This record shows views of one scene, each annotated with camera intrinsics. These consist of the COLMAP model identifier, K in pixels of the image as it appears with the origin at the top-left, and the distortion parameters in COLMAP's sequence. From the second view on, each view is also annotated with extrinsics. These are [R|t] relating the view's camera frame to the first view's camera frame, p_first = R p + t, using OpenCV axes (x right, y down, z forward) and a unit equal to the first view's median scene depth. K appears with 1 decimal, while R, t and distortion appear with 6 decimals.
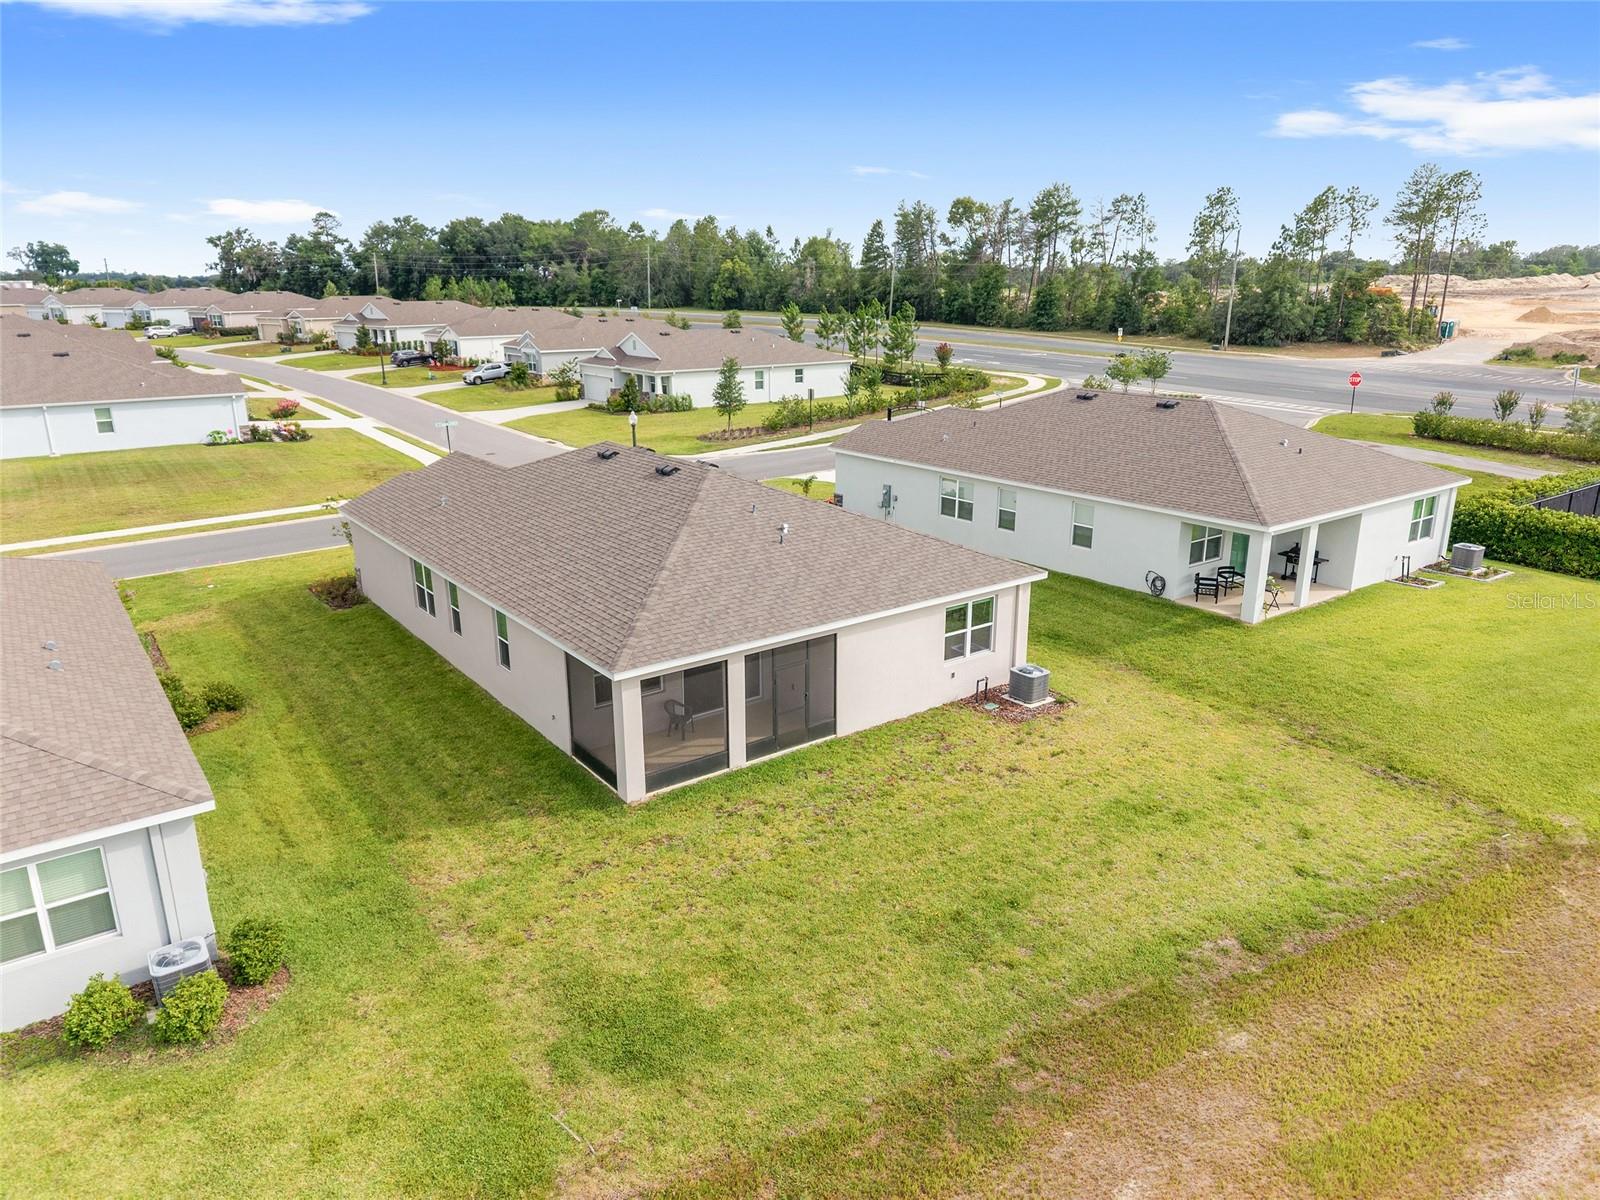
lens RADIAL K [[1088.1, 0, 797.7], [0, 1088.1, 599.3], [0, 0, 1]] dist [0.010572, -0.015643]
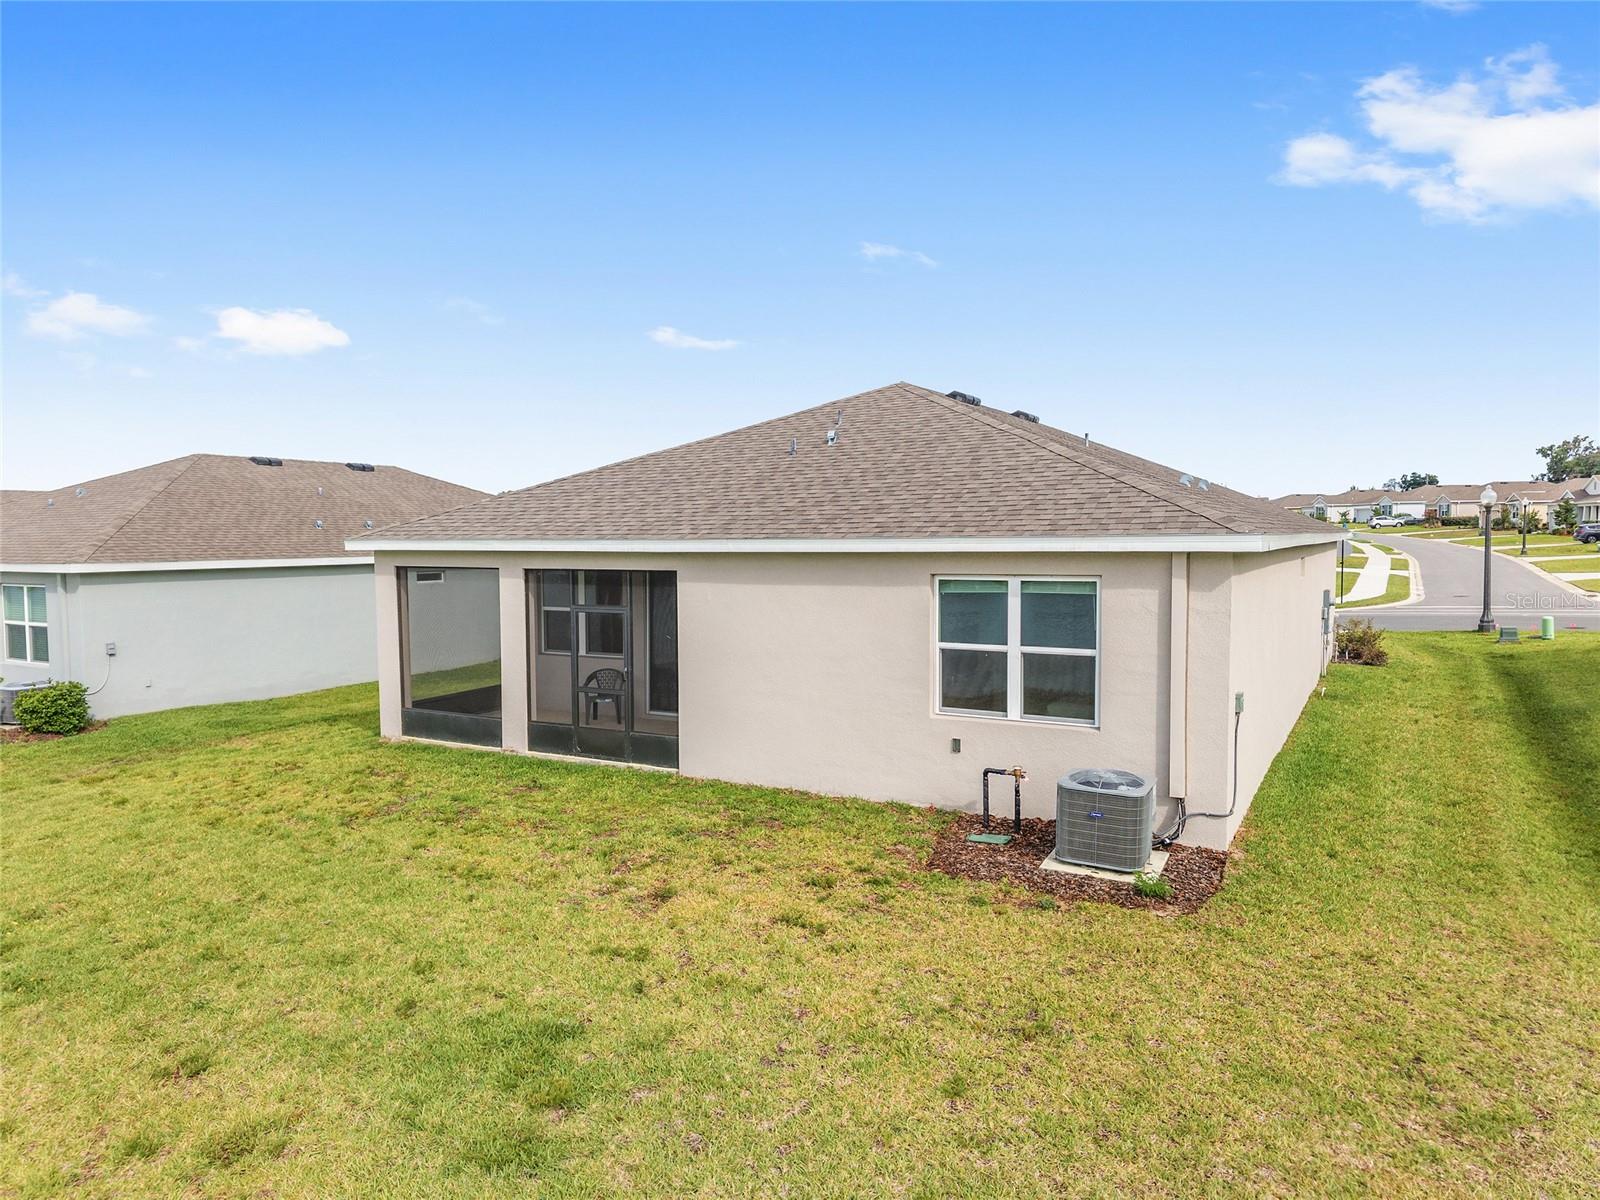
lens RADIAL K [[1088.1, 0, 789.8], [0, 1088.1, 607.9], [0, 0, 1]] dist [0.010572, -0.015643]
pose [[0.393283, 0.059050, -0.917519, 0.336684], [-0.255580, 0.965625, -0.047405, 0.036305], [0.883180, 0.253144, 0.394856, 0.503893]]
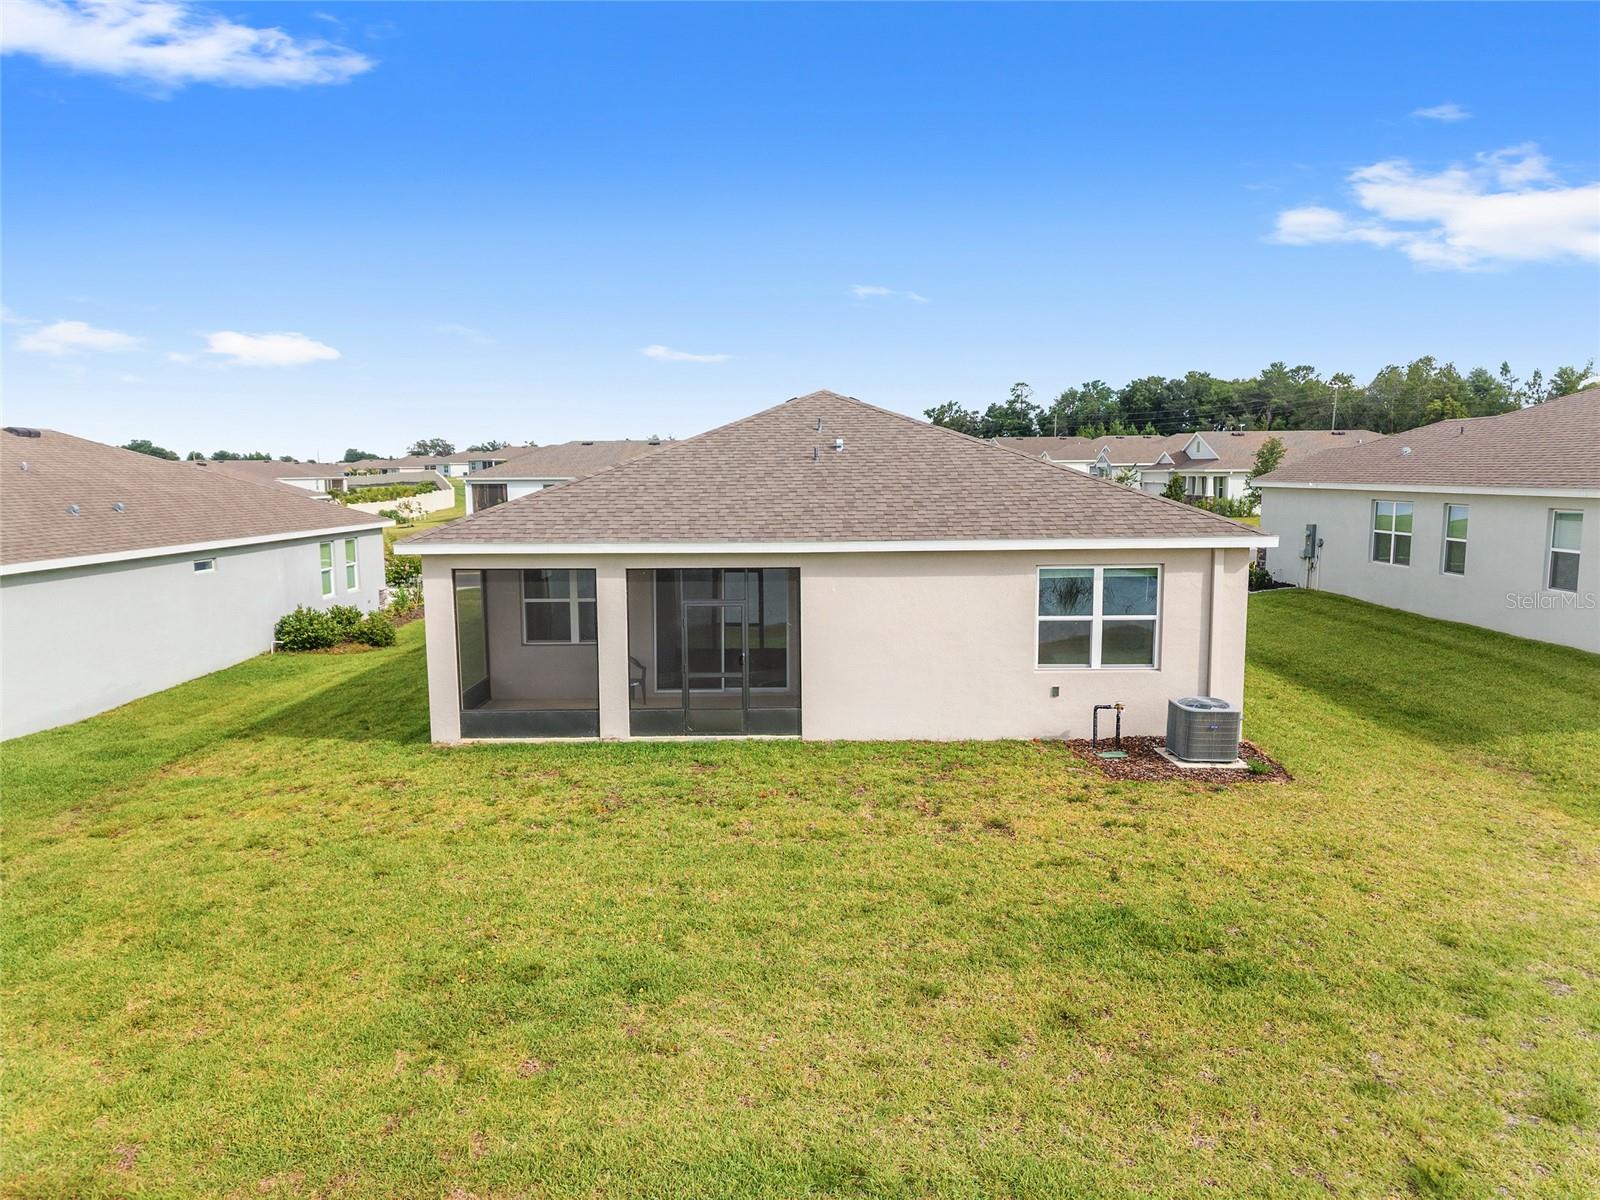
lens RADIAL K [[1088.1, 0, 792.1], [0, 1088.1, 598.0], [0, 0, 1]] dist [0.010572, -0.015643]
pose [[0.792354, 0.062639, -0.606837, 0.252869], [-0.165708, 0.979415, -0.115269, 0.073913], [0.587125, 0.191892, 0.786424, 0.299533]]
